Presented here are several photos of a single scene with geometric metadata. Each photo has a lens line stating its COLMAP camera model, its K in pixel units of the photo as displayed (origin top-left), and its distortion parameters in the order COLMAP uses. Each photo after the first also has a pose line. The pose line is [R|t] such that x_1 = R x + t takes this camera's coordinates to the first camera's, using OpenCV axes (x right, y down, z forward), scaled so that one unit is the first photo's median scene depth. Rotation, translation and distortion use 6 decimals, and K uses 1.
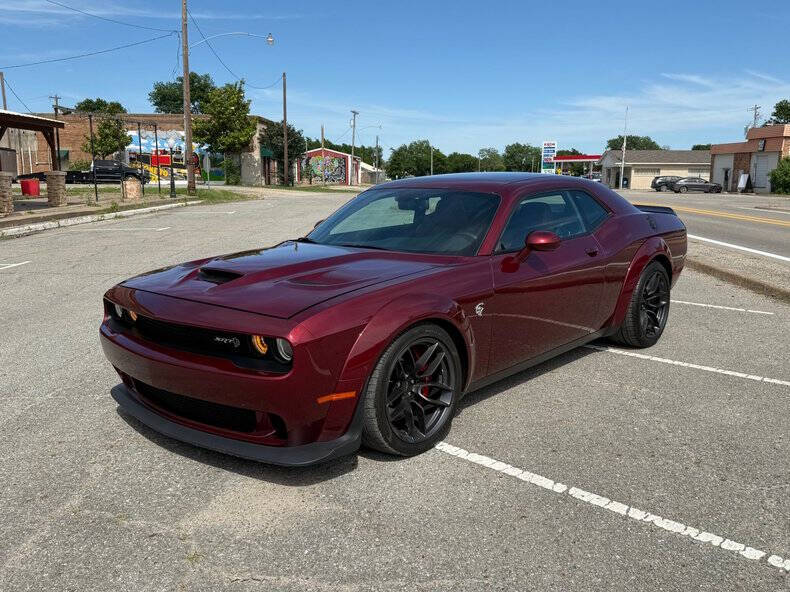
lens RADIAL K [[713.2, 0, 395.0], [0, 713.2, 296.0], [0, 0, 1]] dist [0.154515, -0.339193]
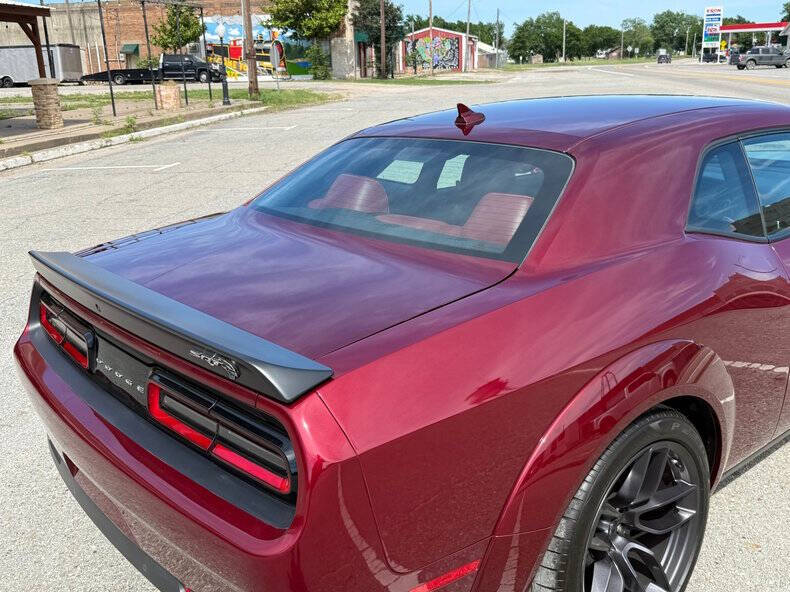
lens RADIAL K [[754.7, 0, 381.8], [0, 754.7, 296.0], [0, 0, 1]] dist [0.131951, -0.270616]
pose [[0.985181, 0.016540, -0.170718, -0.001068], [0.006724, 0.990850, 0.134798, -0.022887], [0.171386, -0.133948, 0.976056, 0.111523]]
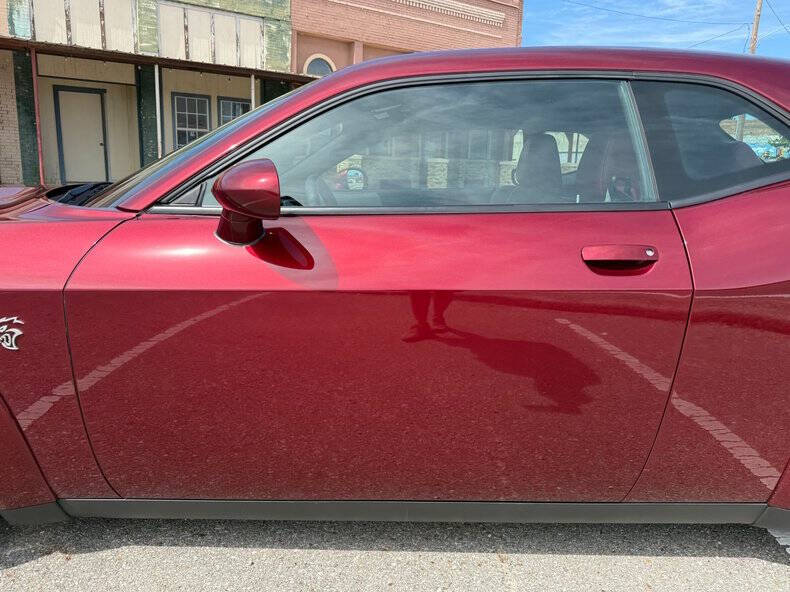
lens RADIAL K [[624.0, 0, 395.0], [0, 624.0, 296.0], [0, 0, 1]] dist [0.011574, -0.031704]
pose [[0.639891, 0.168809, -0.749696, 0.042359], [-0.157054, 0.983711, 0.087451, -0.005834], [0.752246, 0.061784, 0.655979, 0.073661]]
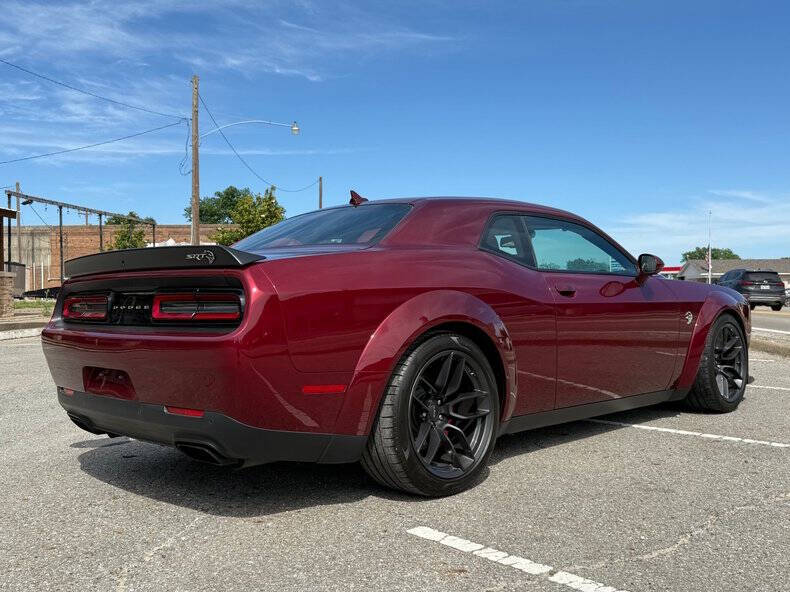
lens RADIAL K [[761.3, 0, 388.3], [0, 761.3, 295.4], [0, 0, 1]] dist [0.135765, -0.274679]
pose [[0.996769, -0.010220, -0.079663, 0.005655], [-0.003149, 0.986136, -0.165911, -0.003893], [0.080254, 0.165625, 0.982918, 0.084954]]
